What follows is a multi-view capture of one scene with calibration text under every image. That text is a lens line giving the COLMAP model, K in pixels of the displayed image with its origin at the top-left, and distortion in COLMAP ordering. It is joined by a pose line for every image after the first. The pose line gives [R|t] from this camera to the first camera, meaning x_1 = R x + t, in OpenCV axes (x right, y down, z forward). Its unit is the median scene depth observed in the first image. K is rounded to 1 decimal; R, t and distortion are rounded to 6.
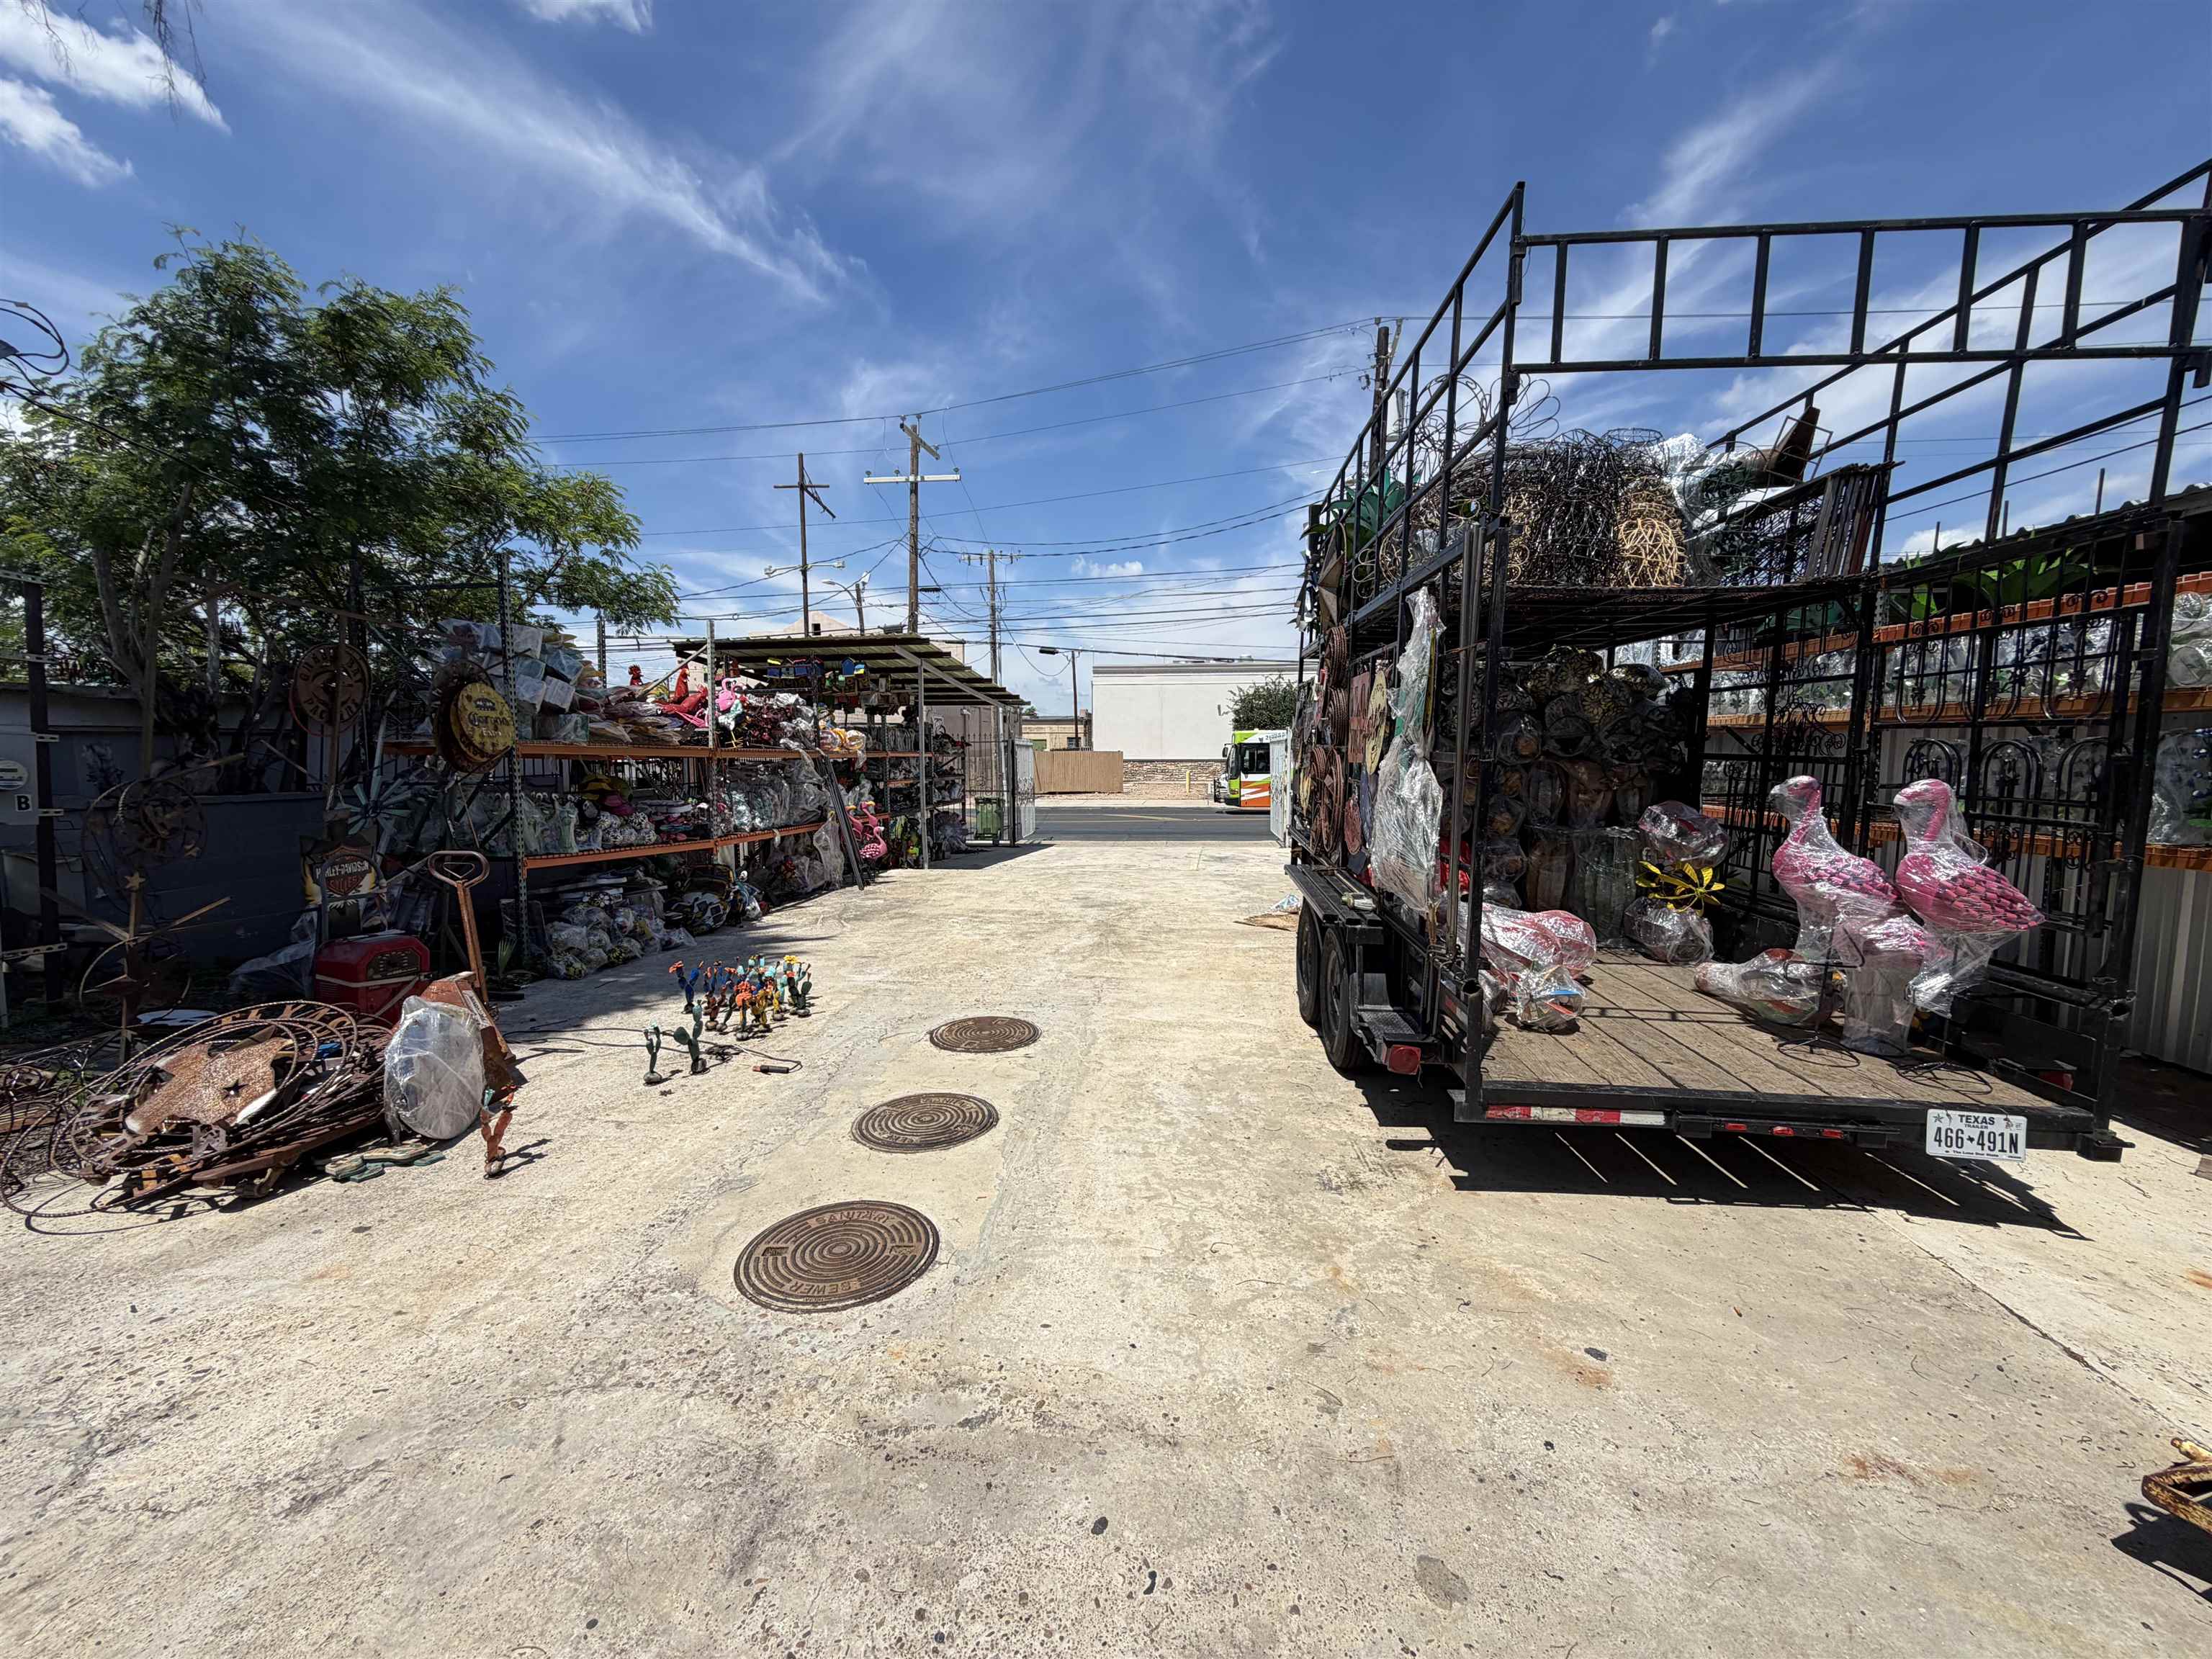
lens RADIAL K [[878.5, 0, 1097.7], [0, 878.5, 842.8], [0, 0, 1]] dist [0.012880, -0.002004]
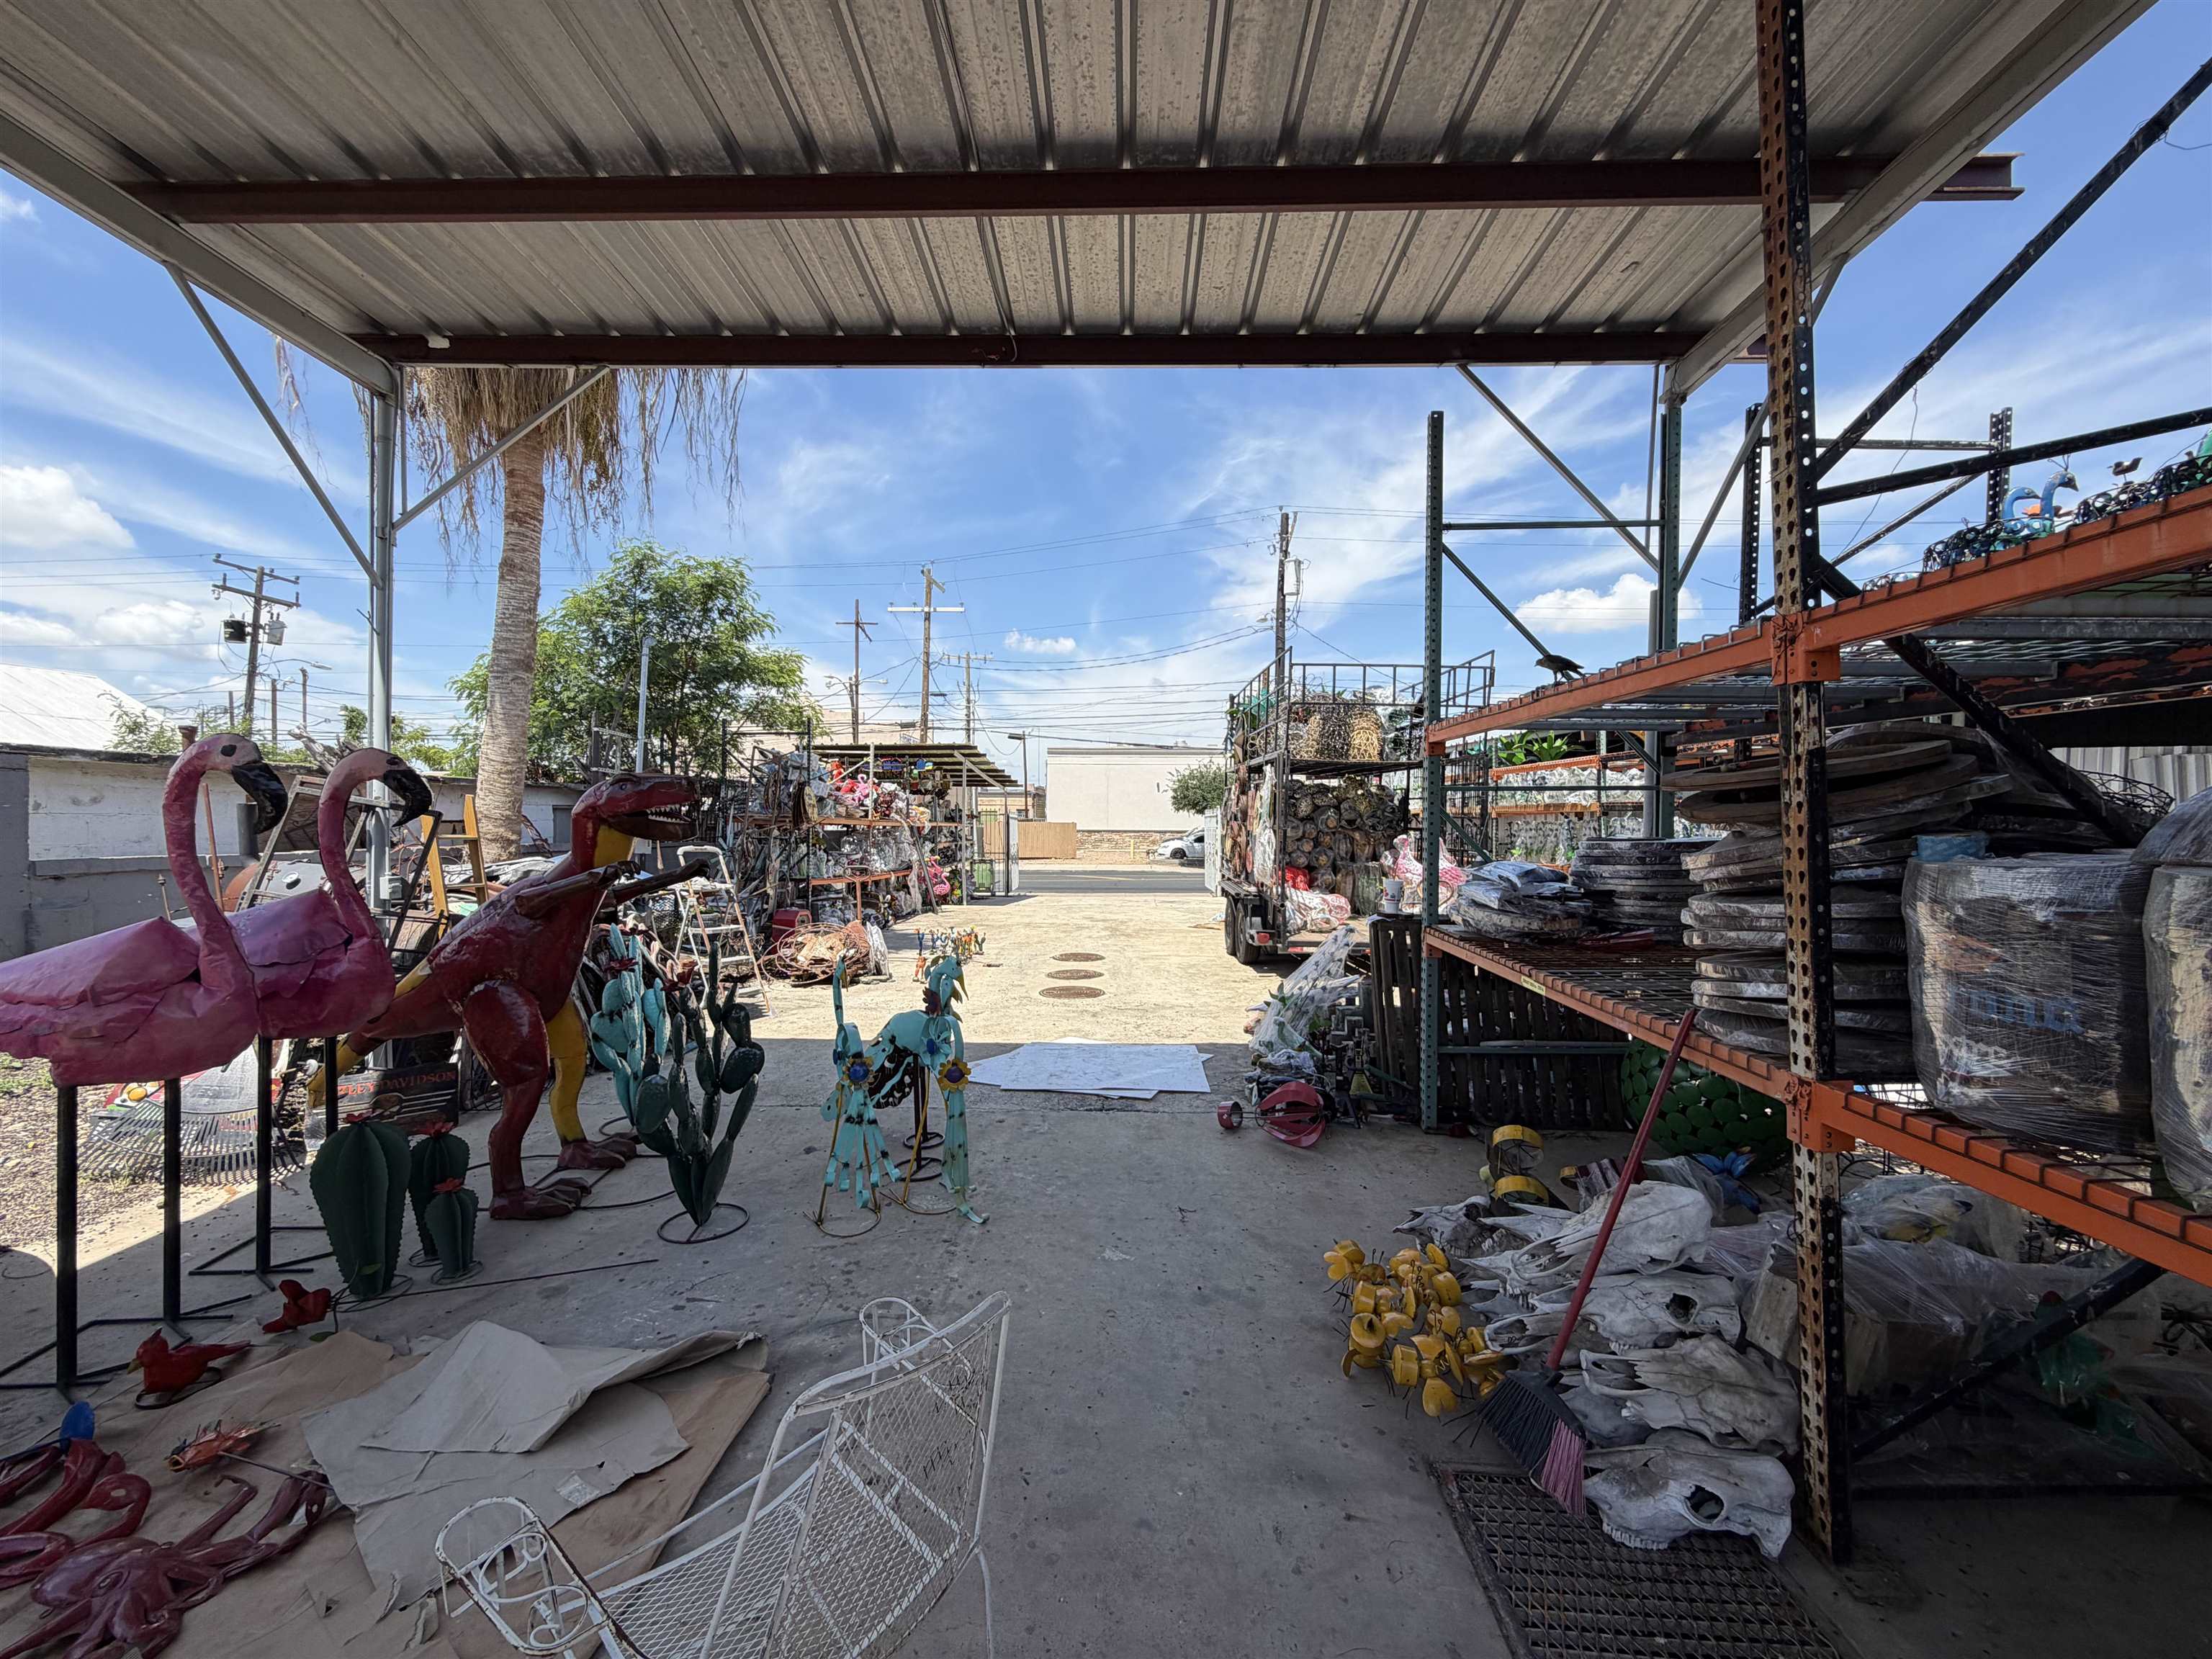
lens RADIAL K [[878.5, 0, 1107.4], [0, 878.5, 826.1], [0, 0, 1]] dist [0.012880, -0.002004]
pose [[0.996160, 0.007741, 0.087211, -0.109658], [0.000943, 0.995077, -0.099096, 0.050407], [-0.087549, 0.098798, 0.991249, -0.499059]]
